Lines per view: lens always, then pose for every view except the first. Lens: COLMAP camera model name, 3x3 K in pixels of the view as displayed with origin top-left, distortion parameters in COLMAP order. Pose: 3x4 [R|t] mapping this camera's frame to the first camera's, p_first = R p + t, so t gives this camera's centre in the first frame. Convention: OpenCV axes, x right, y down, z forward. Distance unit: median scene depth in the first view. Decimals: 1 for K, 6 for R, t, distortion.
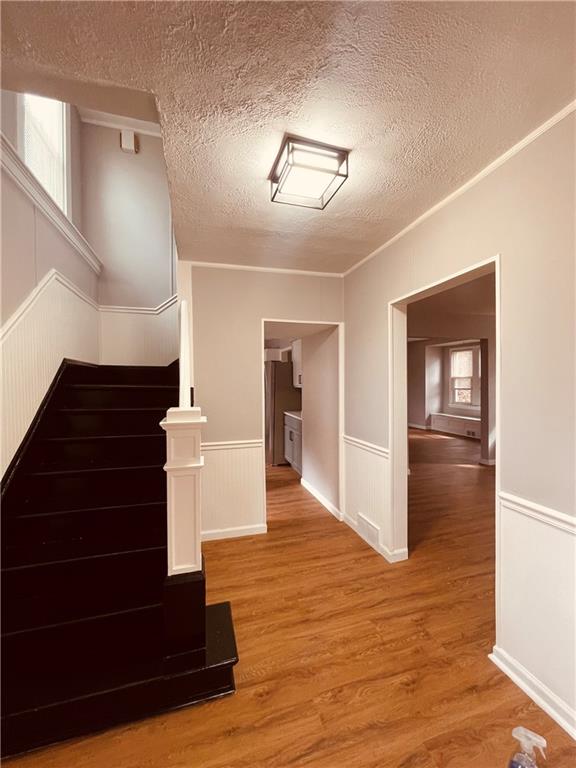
lens RADIAL K [[312.3, 0, 286.6], [0, 312.3, 380.6], [0, 0, 1]] dist [0.001929, 0.000171]
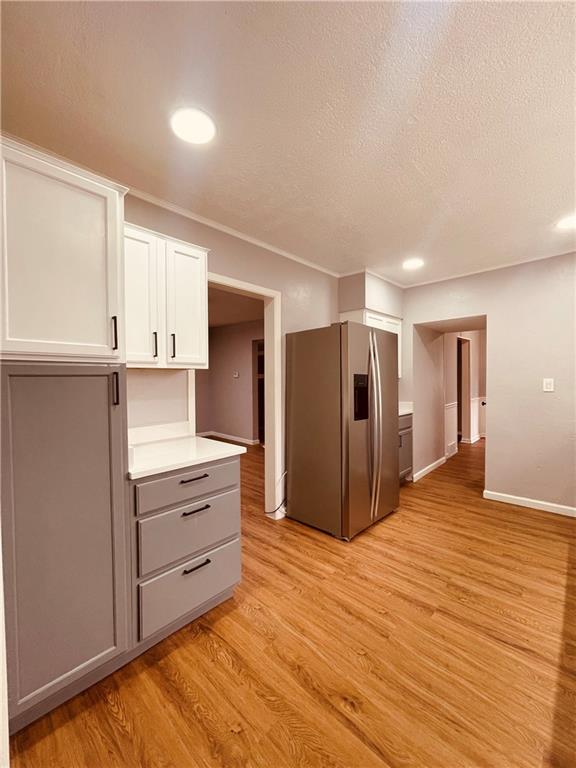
lens RADIAL K [[312.3, 0, 285.5], [0, 312.3, 381.6], [0, 0, 1]] dist [0.001929, 0.000171]
pose [[-0.498169, -0.015569, 0.866940, -0.713079], [-0.000021, 0.999839, 0.017943, 0.043764], [-0.867080, 0.008920, -0.498089, 1.508446]]
